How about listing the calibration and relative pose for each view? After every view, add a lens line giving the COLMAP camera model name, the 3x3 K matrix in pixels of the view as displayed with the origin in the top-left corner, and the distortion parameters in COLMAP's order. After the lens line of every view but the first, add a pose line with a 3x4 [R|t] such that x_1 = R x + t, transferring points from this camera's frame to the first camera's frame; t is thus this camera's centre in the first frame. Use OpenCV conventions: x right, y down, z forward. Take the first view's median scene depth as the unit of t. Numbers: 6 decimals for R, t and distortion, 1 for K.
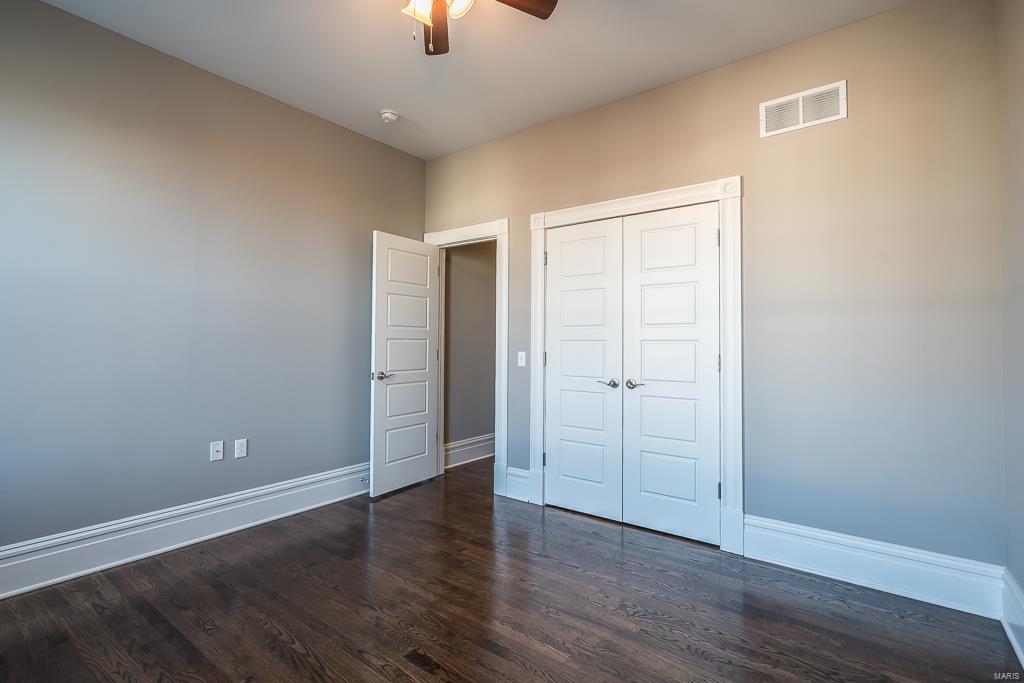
lens RADIAL K [[475.7, 0, 495.9], [0, 475.7, 332.2], [0, 0, 1]] dist [-0.010255, 0.002704]
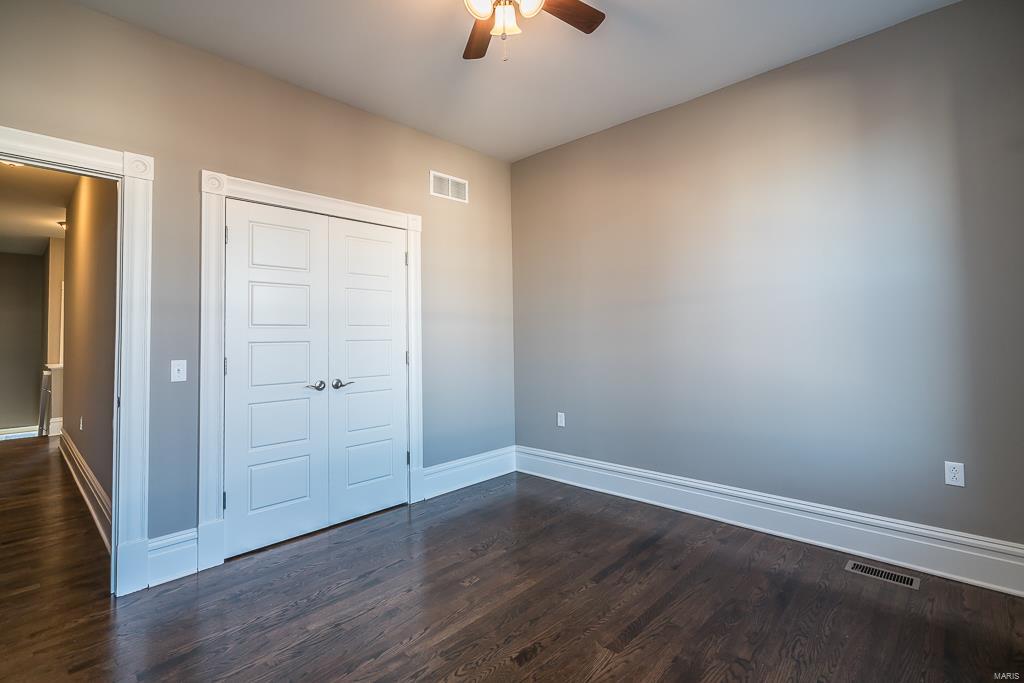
lens RADIAL K [[475.7, 0, 508.8], [0, 475.7, 321.2], [0, 0, 1]] dist [-0.010255, 0.002704]
pose [[0.098354, 0.027965, 0.994758, -0.683375], [-0.003169, 0.999609, -0.027788, 0.002282], [-0.995146, -0.000420, 0.098404, 0.535111]]
